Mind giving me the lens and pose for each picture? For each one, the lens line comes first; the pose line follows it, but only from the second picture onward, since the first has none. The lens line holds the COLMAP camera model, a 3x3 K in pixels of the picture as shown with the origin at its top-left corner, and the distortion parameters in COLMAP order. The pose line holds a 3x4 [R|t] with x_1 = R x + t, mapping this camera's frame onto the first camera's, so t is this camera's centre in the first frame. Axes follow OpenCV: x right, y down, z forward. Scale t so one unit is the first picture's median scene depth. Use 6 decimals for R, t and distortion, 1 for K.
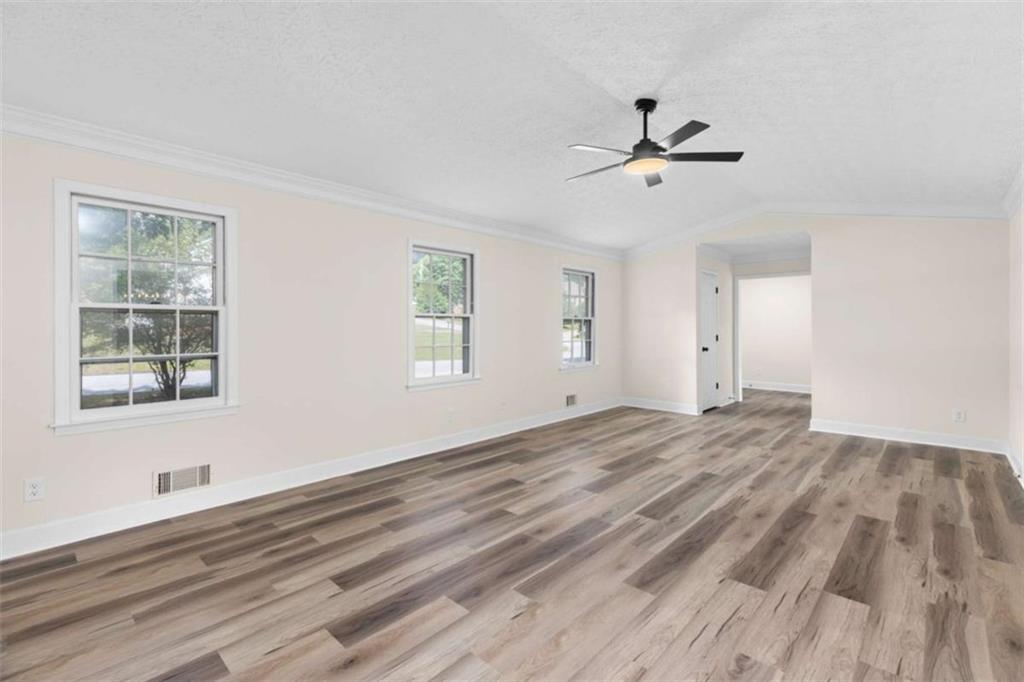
lens RADIAL K [[463.8, 0, 504.8], [0, 463.8, 330.0], [0, 0, 1]] dist [0.006186, -0.000381]
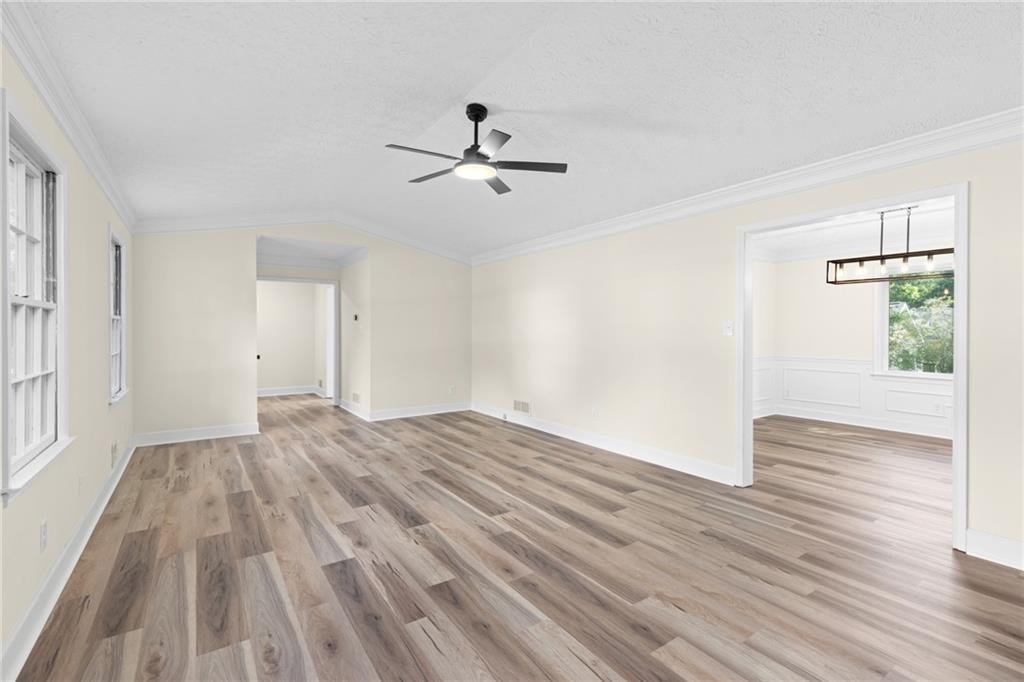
lens RADIAL K [[463.8, 0, 514.7], [0, 463.8, 334.6], [0, 0, 1]] dist [0.006186, -0.000381]
pose [[0.203221, -0.005131, 0.979119, -0.748622], [0.004388, 0.999981, 0.004330, -0.005135], [-0.979123, 0.003417, 0.203240, 0.800606]]
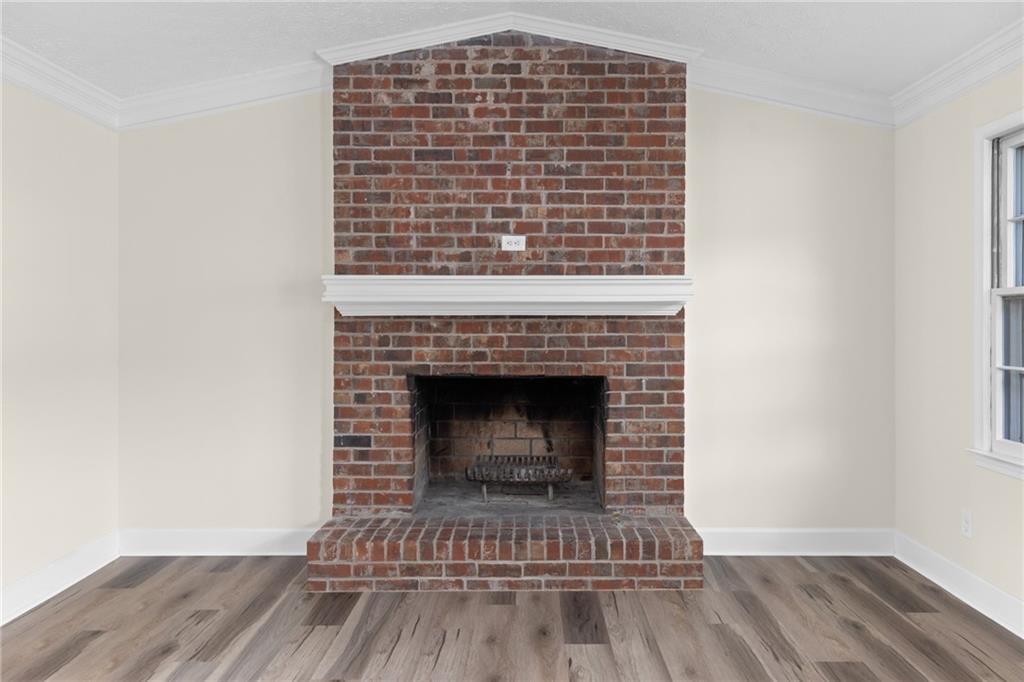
lens RADIAL K [[721.6, 0, 532.6], [0, 721.6, 325.5], [0, 0, 1]] dist [0.011587, 0.003926]
pose [[-0.724396, 0.001221, -0.689383, 0.362052], [-0.002956, 0.999984, 0.004878, -0.004332], [0.689378, 0.005572, -0.724381, 1.262902]]
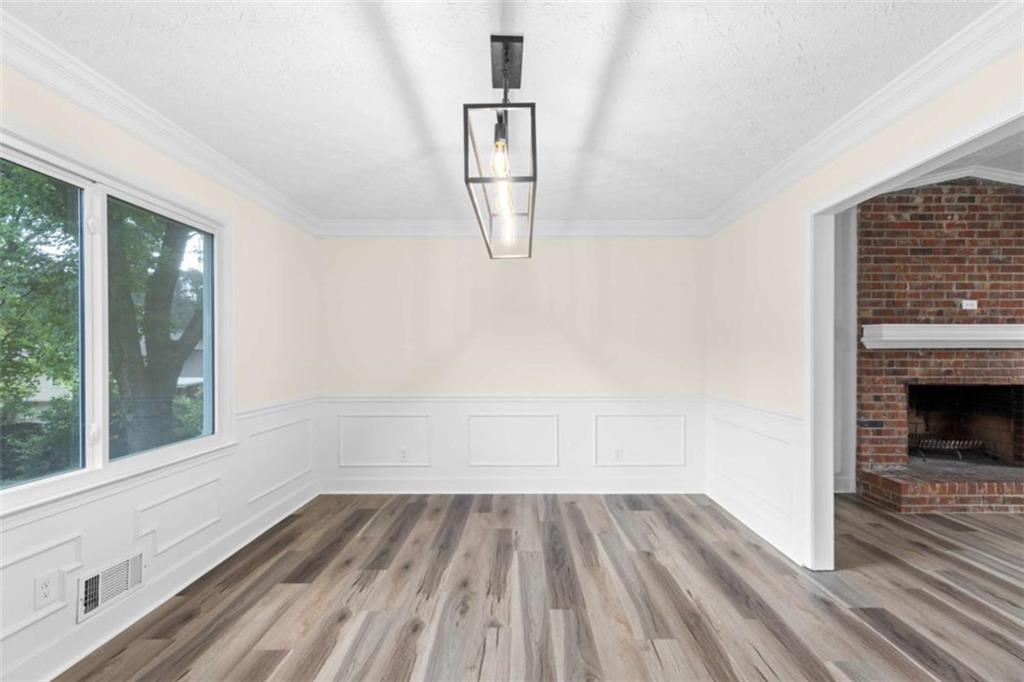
lens RADIAL K [[463.8, 0, 525.6], [0, 463.8, 356.1], [0, 0, 1]] dist [0.006186, -0.000381]
pose [[-0.720056, 0.004118, -0.693904, 1.433034], [-0.002551, 0.999960, 0.008581, -0.001204], [0.693911, 0.007949, -0.720017, 0.363368]]
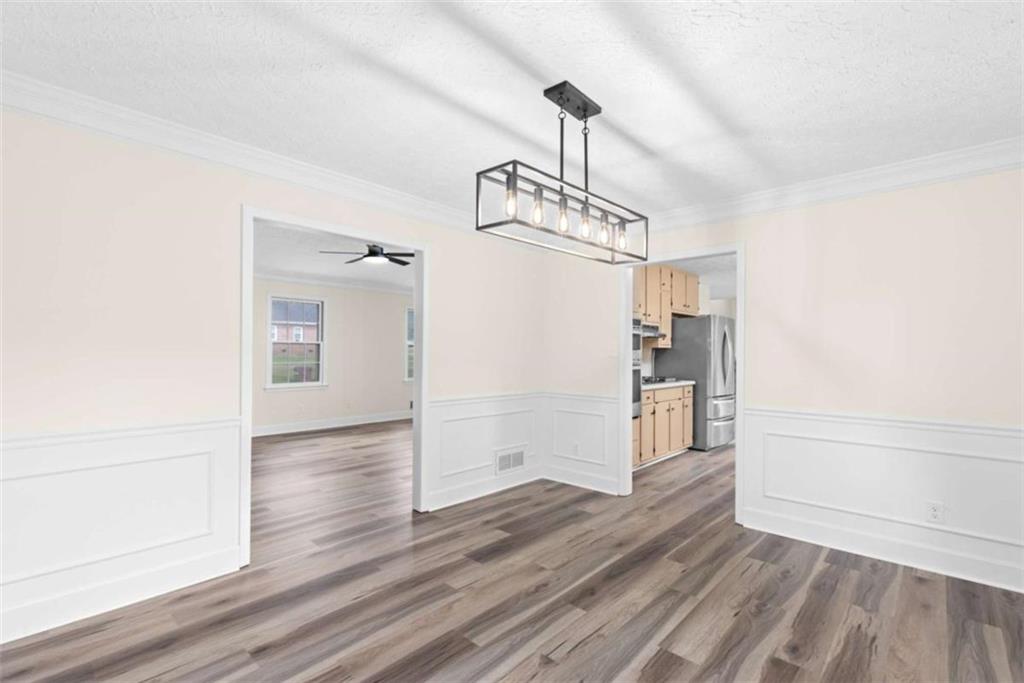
lens RADIAL K [[463.8, 0, 508.3], [0, 463.8, 346.7], [0, 0, 1]] dist [0.006186, -0.000381]
pose [[0.999926, 0.008936, 0.008302, 0.908800], [-0.008771, 0.999768, -0.019657, 0.004915], [-0.008476, 0.019583, 0.999772, -0.827777]]
